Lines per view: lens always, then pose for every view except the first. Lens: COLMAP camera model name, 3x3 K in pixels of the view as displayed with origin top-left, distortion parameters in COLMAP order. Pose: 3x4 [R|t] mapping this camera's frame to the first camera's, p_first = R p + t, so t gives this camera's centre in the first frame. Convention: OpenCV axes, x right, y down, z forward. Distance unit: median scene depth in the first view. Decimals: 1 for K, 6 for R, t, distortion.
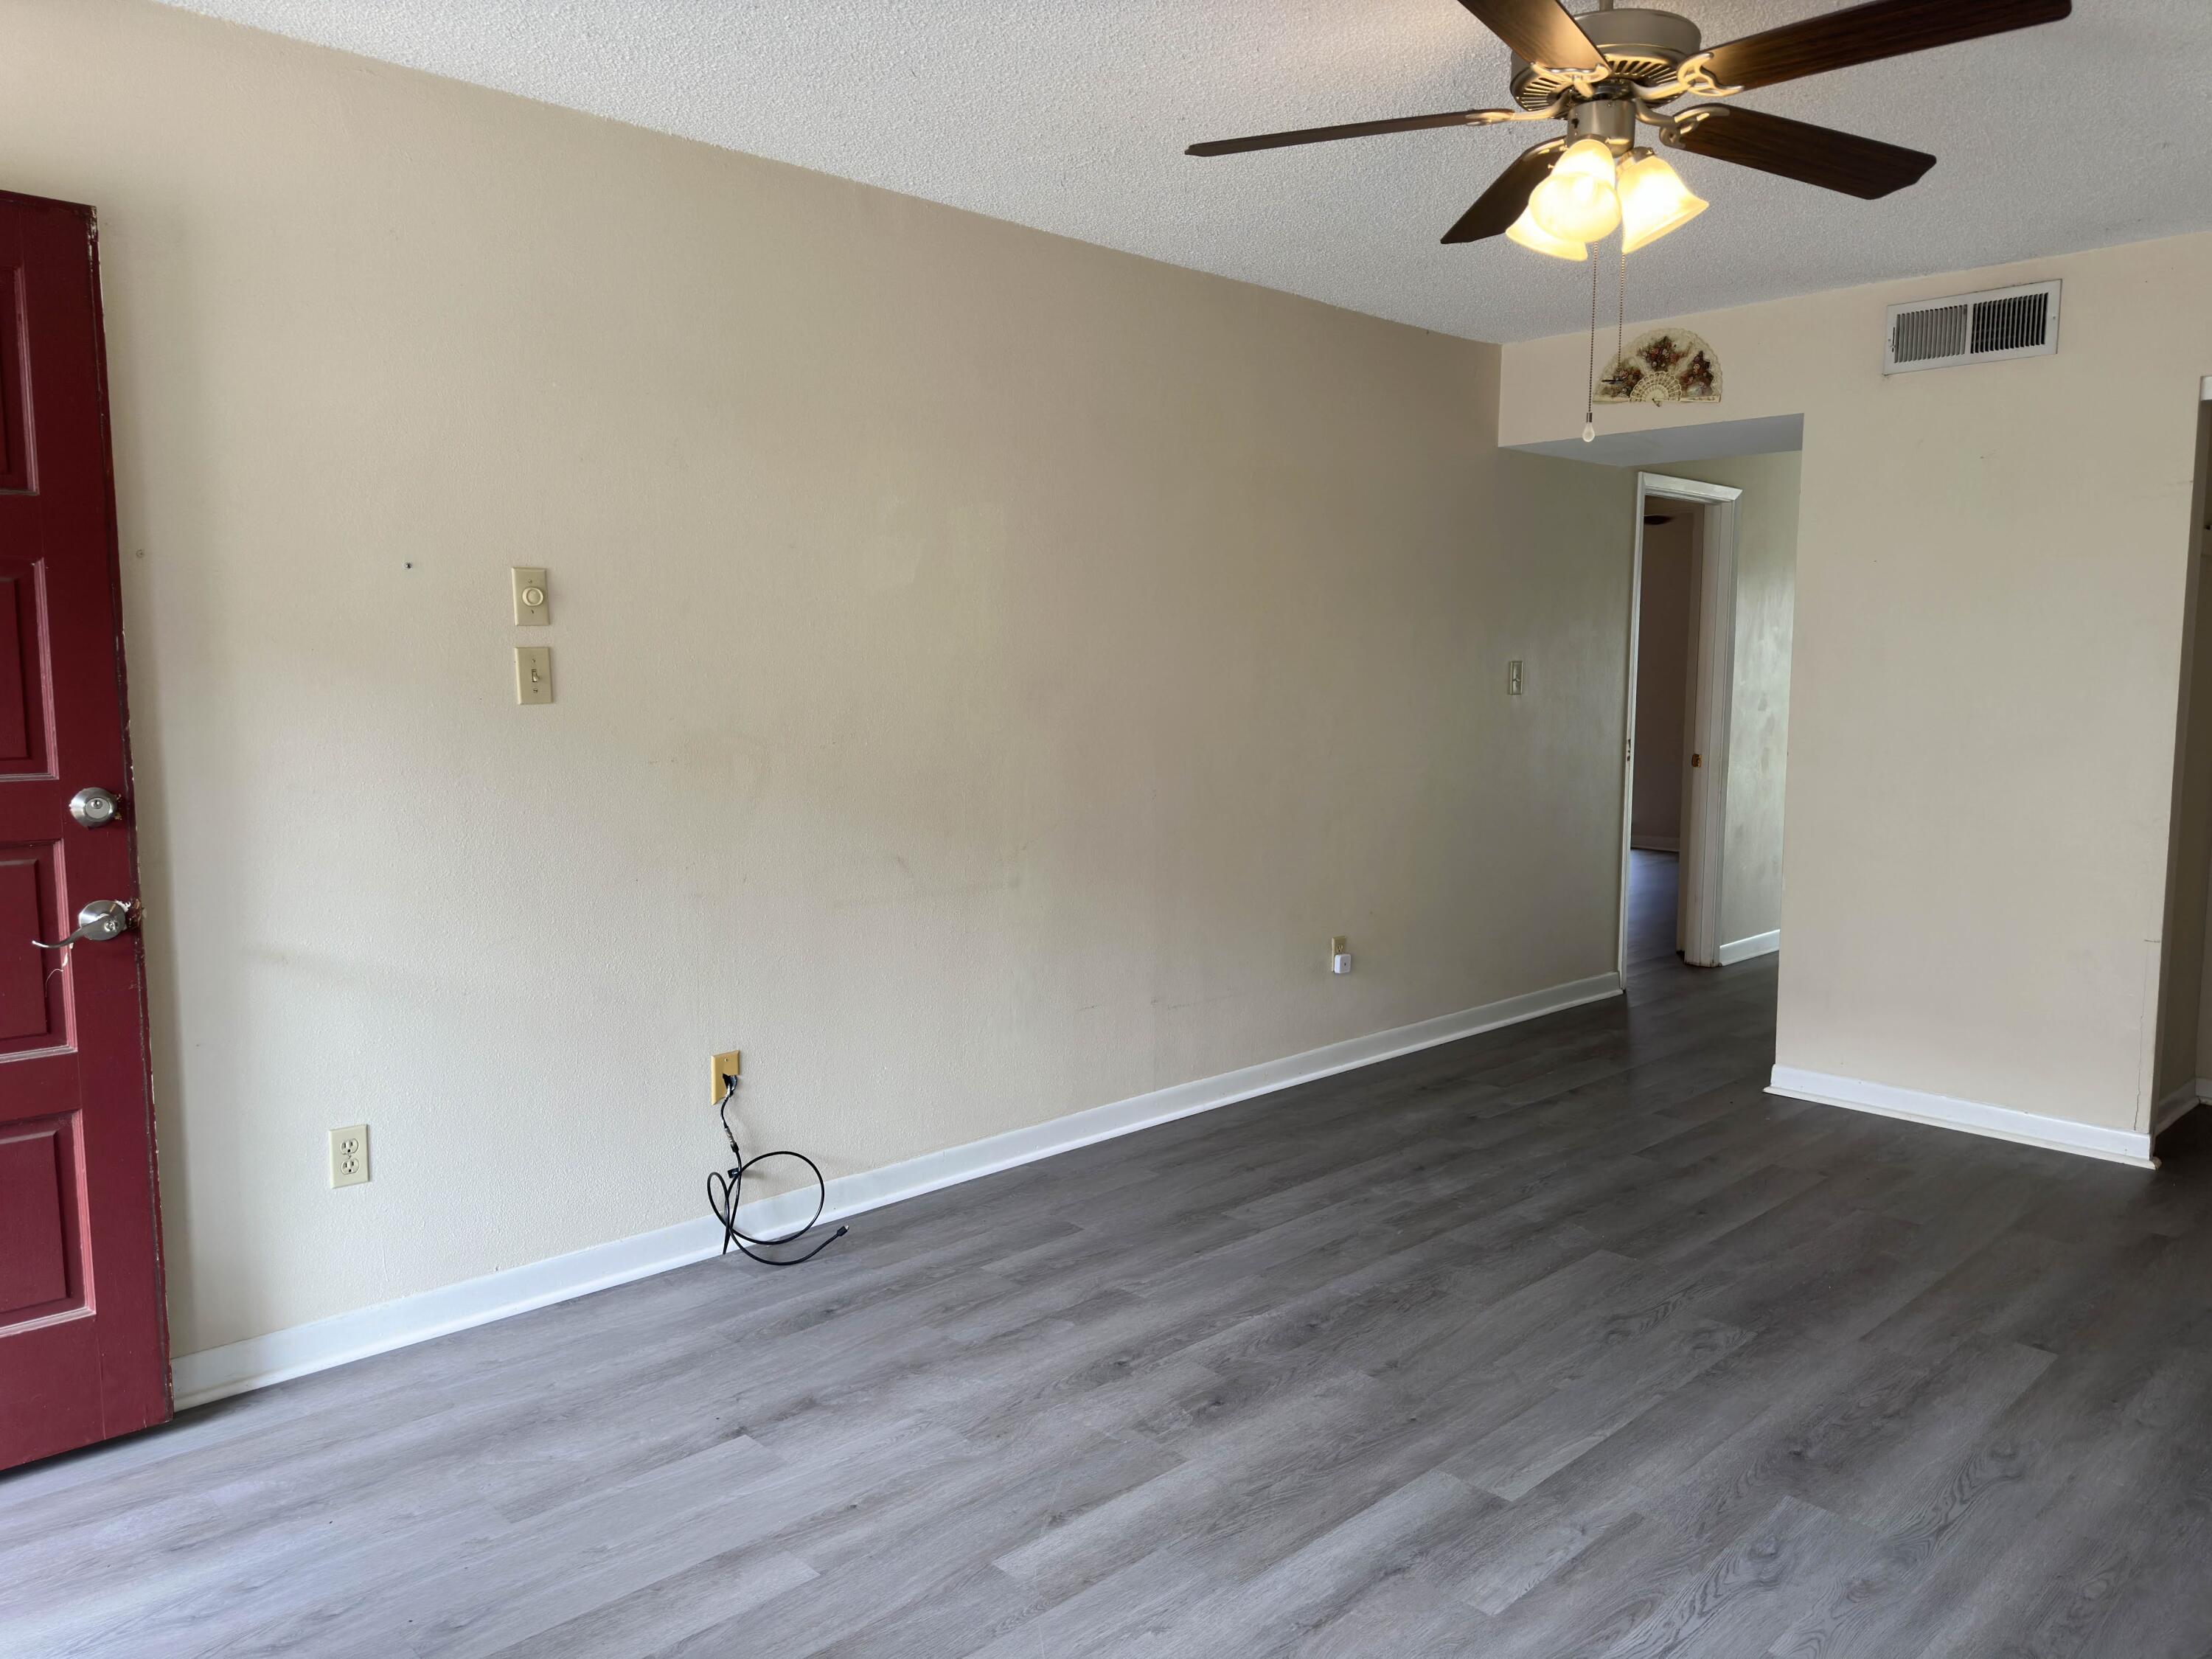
lens RADIAL K [[1569.0, 0, 1106.0], [0, 1569.0, 829.5], [0, 0, 1]] dist [0.077881, -0.095922]
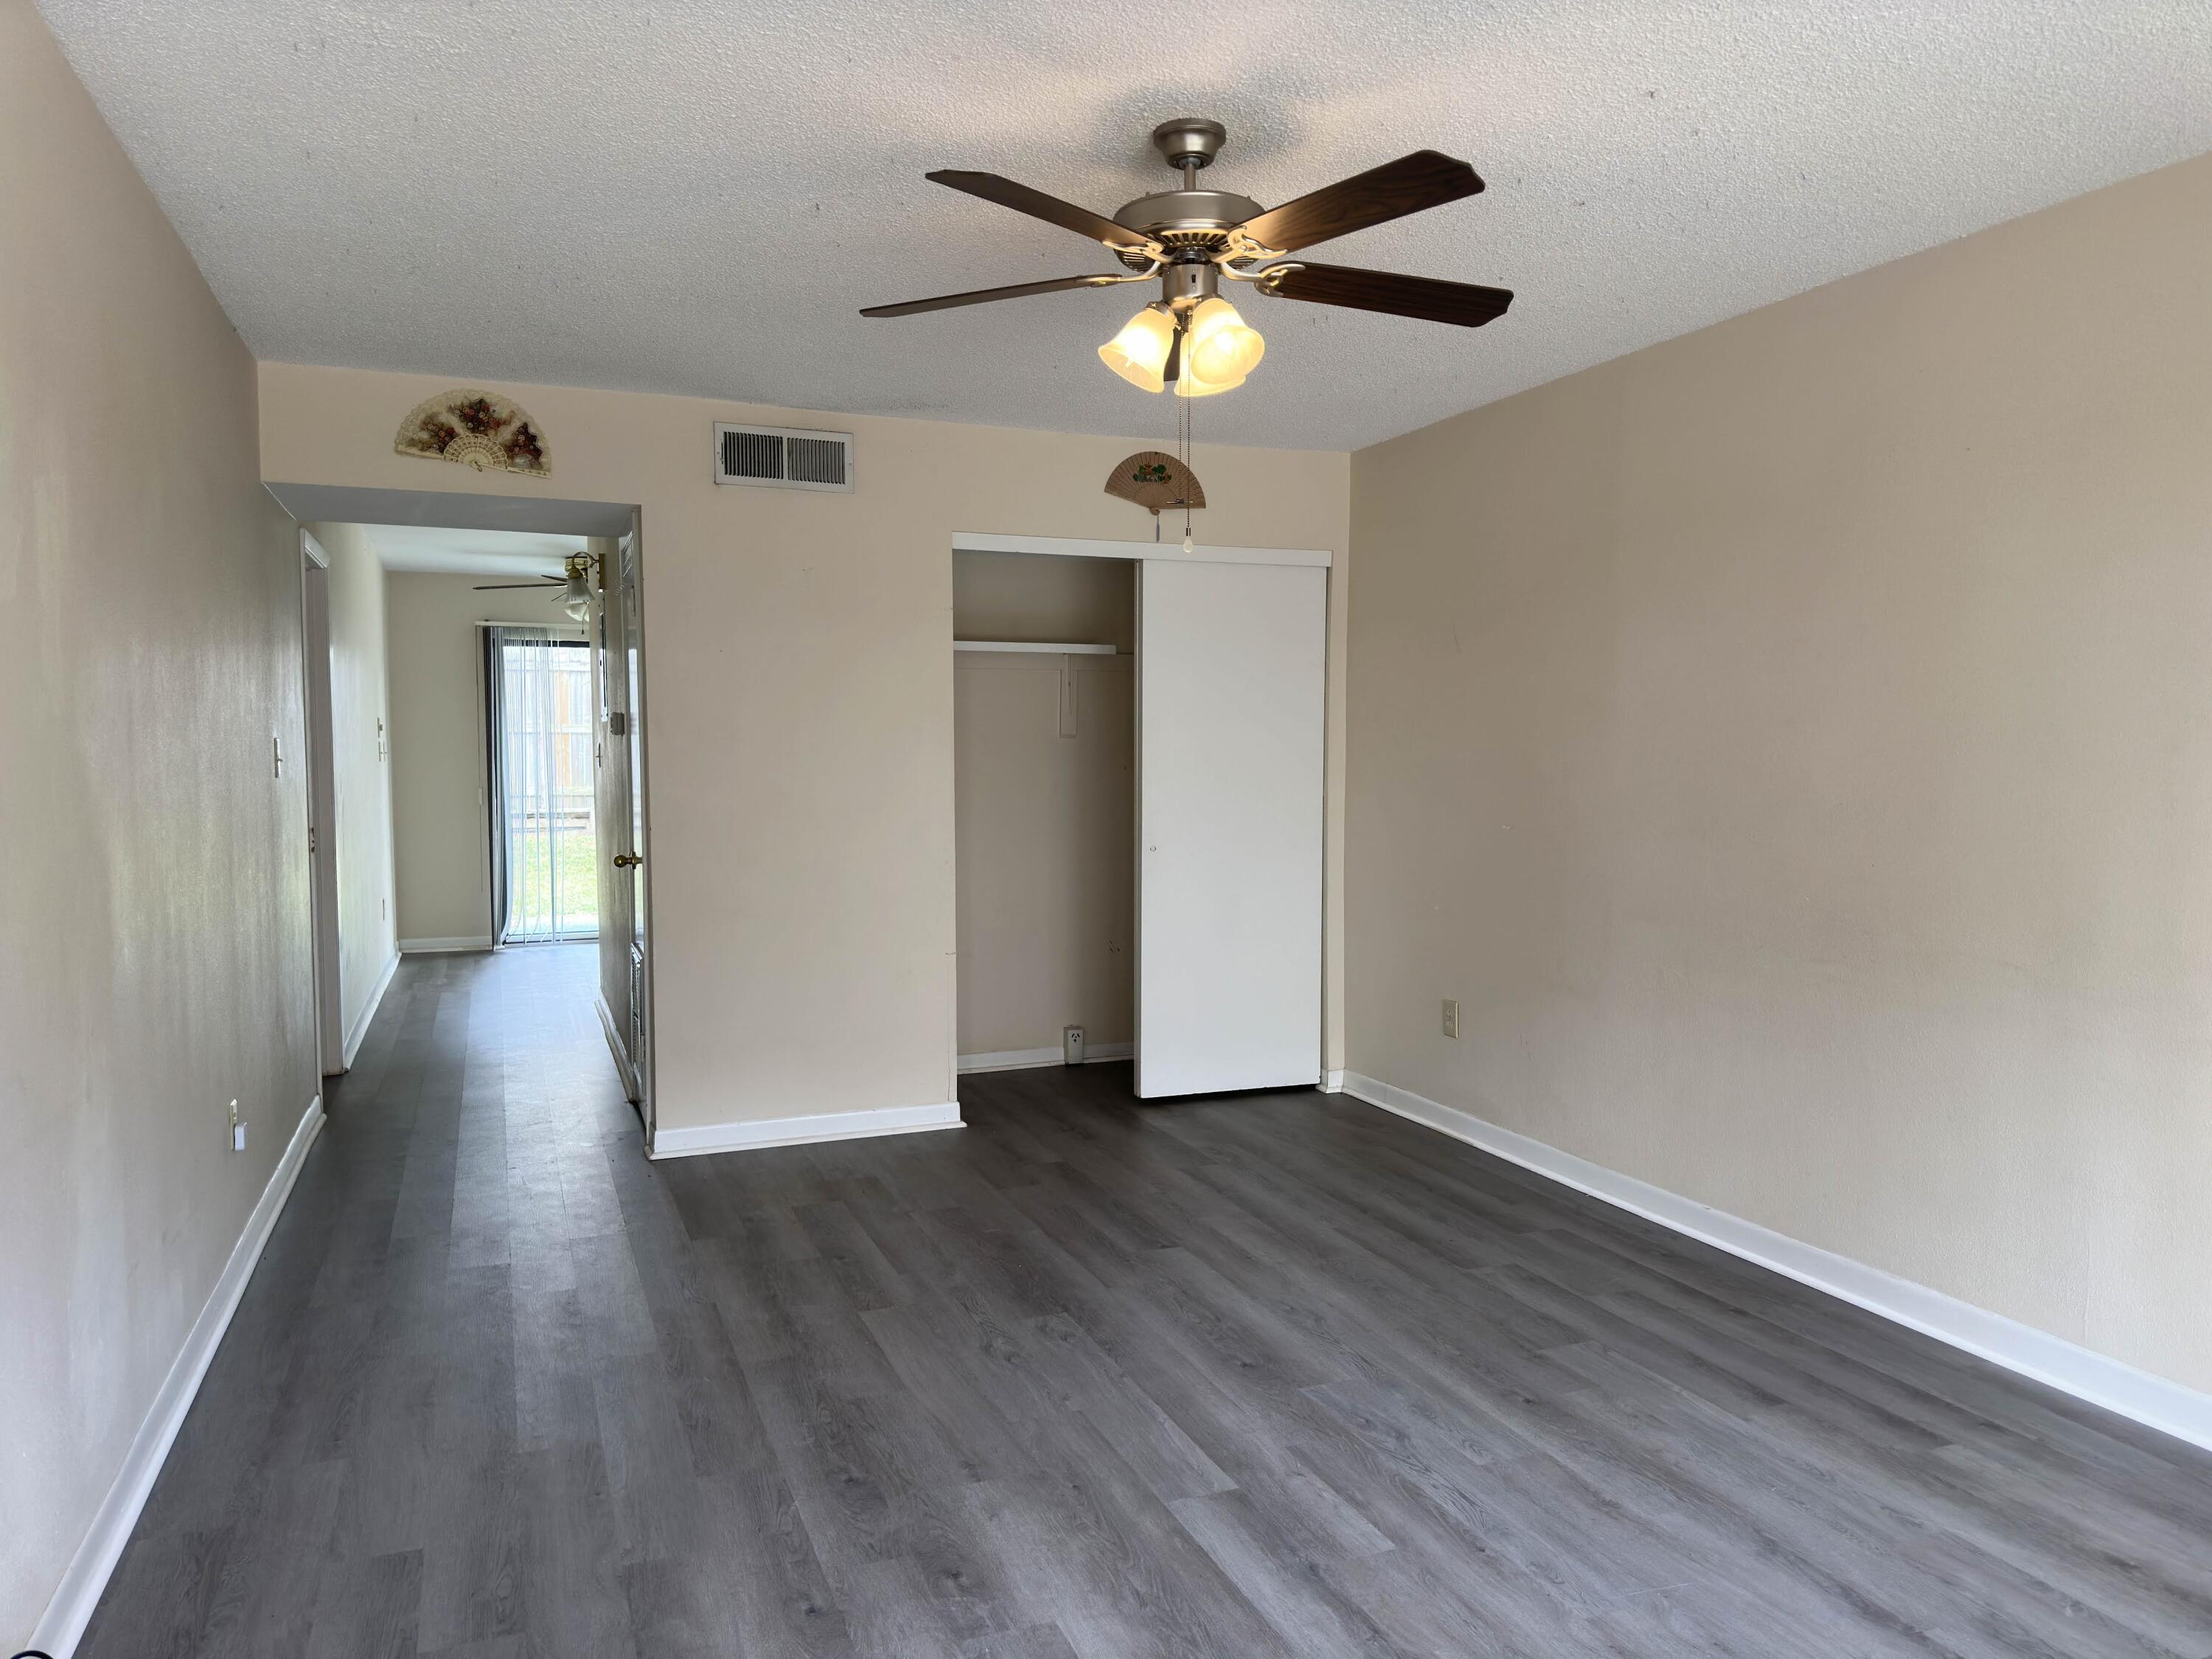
lens RADIAL K [[1567.9, 0, 1116.9], [0, 1567.9, 828.9], [0, 0, 1]] dist [0.139953, -0.202874]
pose [[0.379438, -0.054451, 0.923614, -0.557229], [0.101620, 0.994680, 0.016893, -0.046015], [-0.919620, 0.087448, 0.382953, 0.430540]]
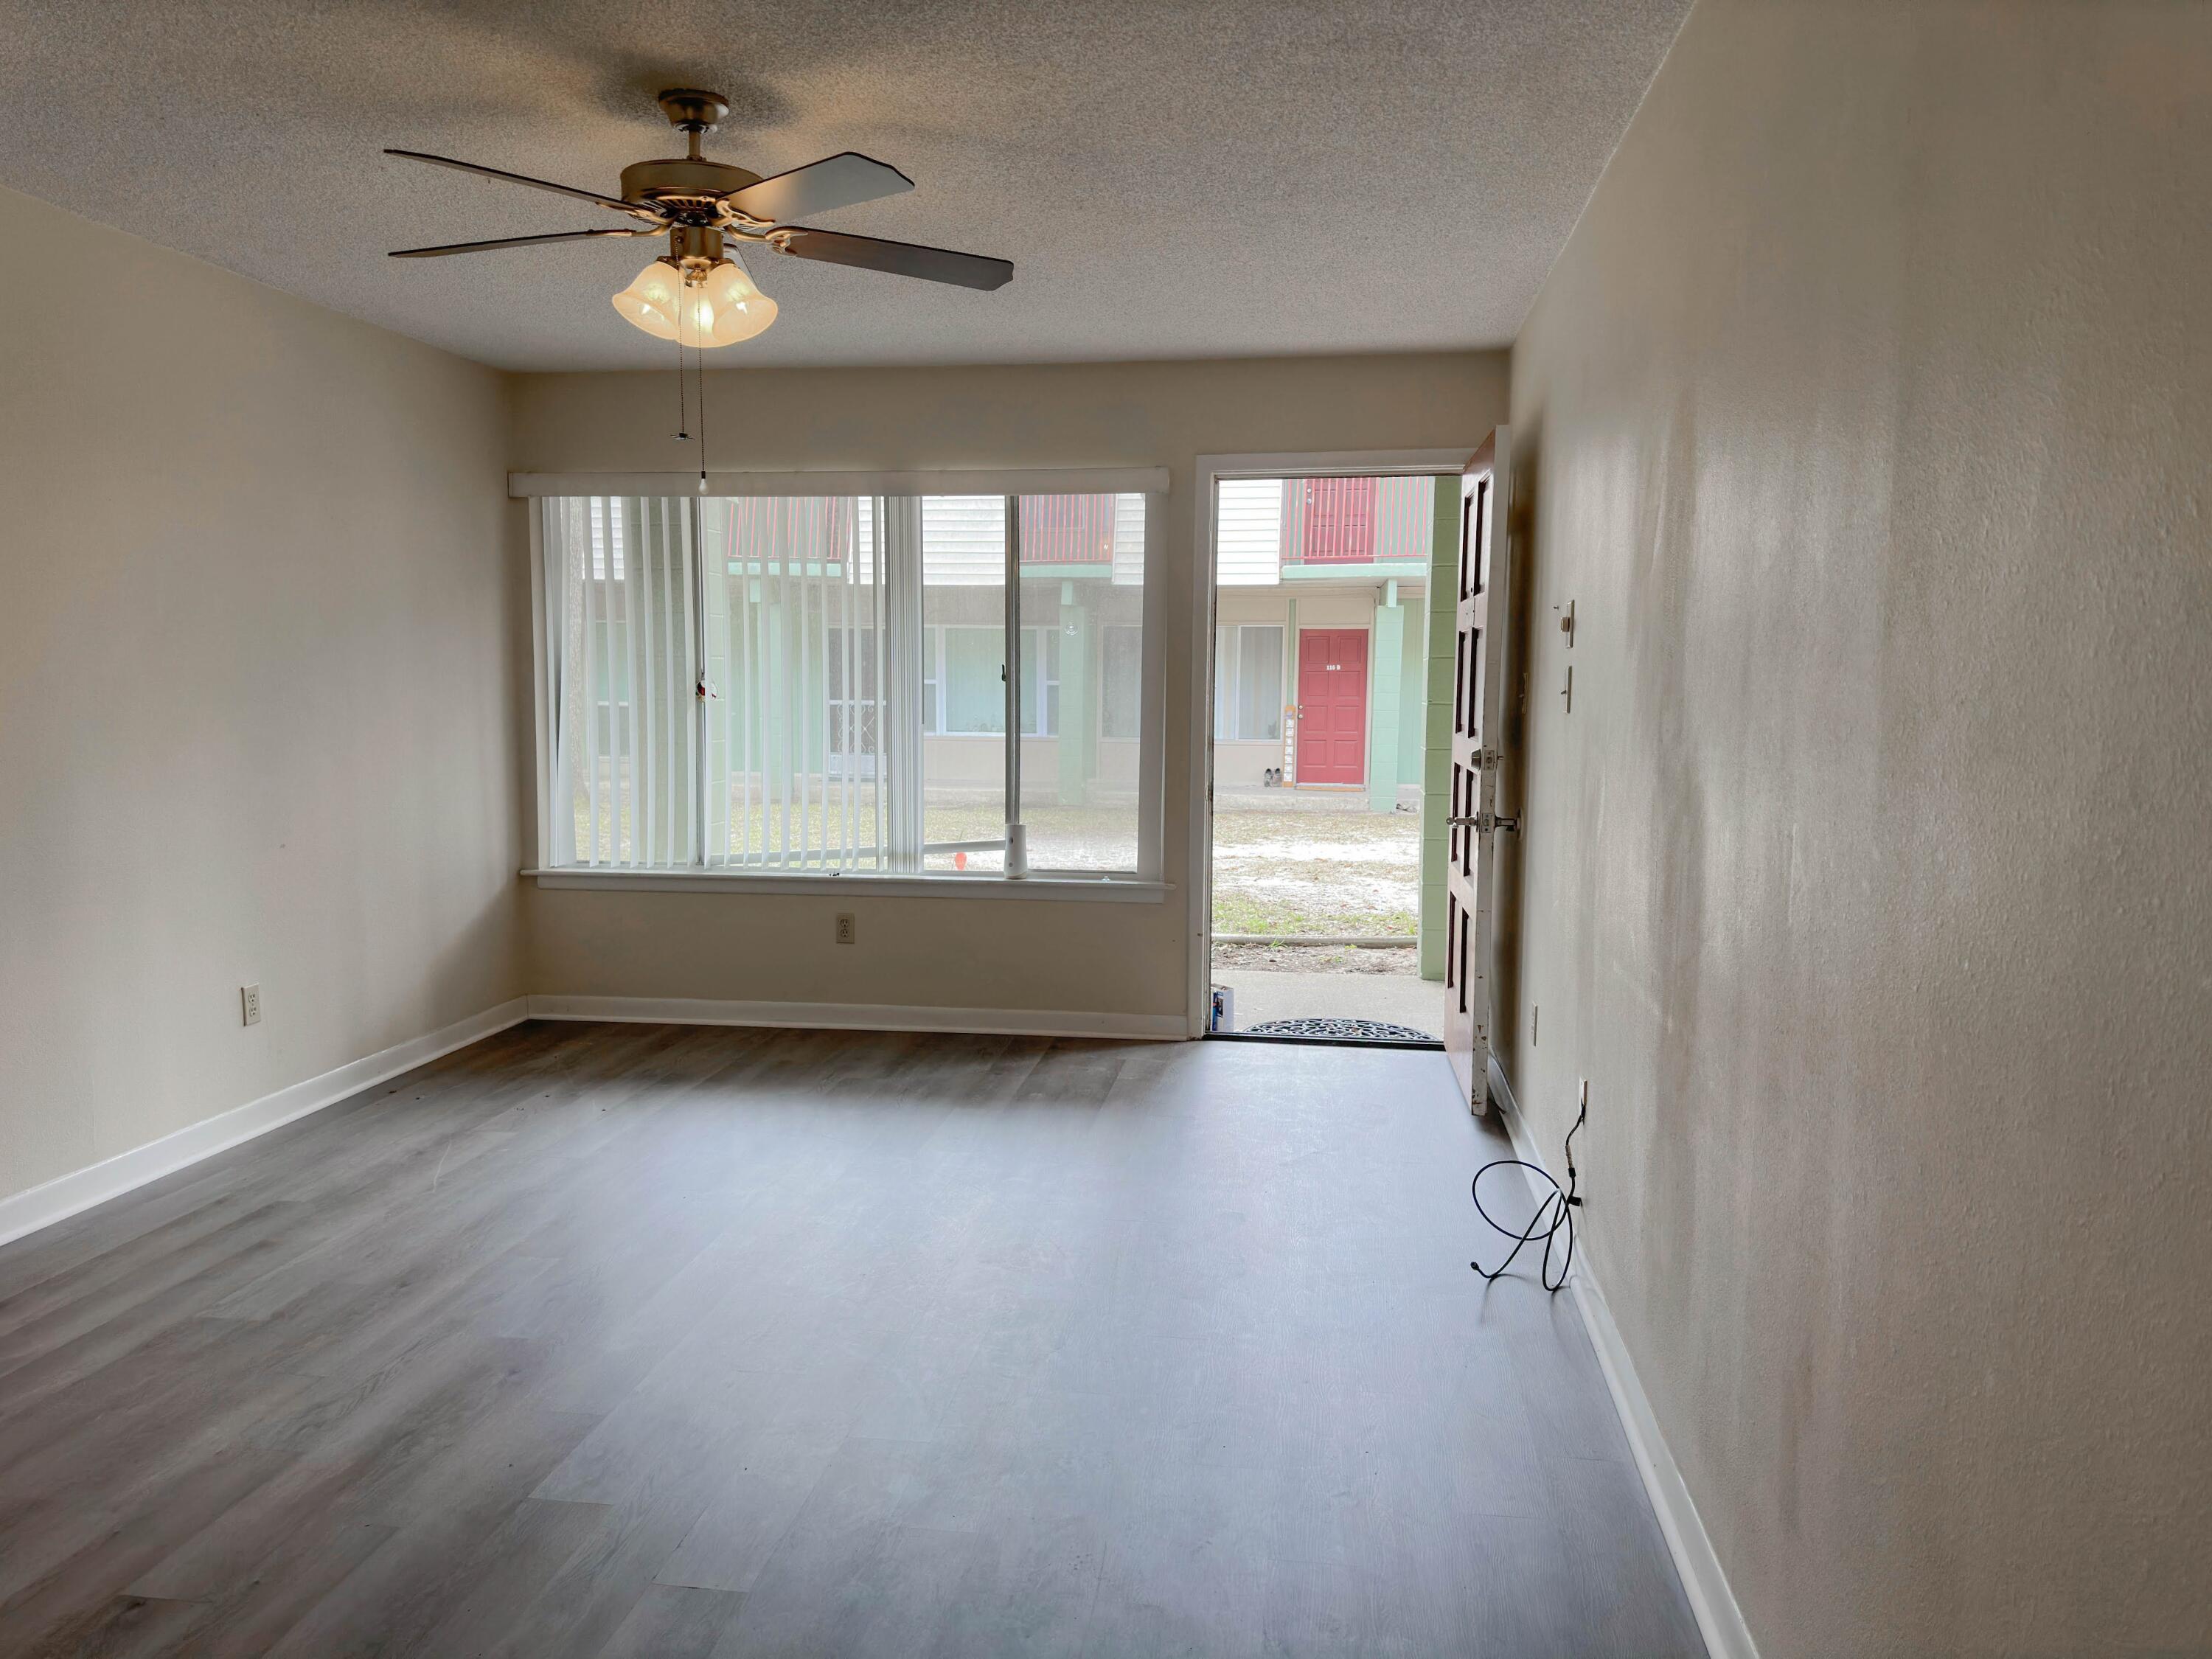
lens RADIAL K [[1569.0, 0, 1106.0], [0, 1569.0, 829.5], [0, 0, 1]] dist [0.077881, -0.095922]
pose [[-0.790673, 0.060004, -0.609291, 0.572929], [-0.067219, 0.980662, 0.183806, -0.160554], [0.608537, 0.186286, -0.771349, 1.532553]]
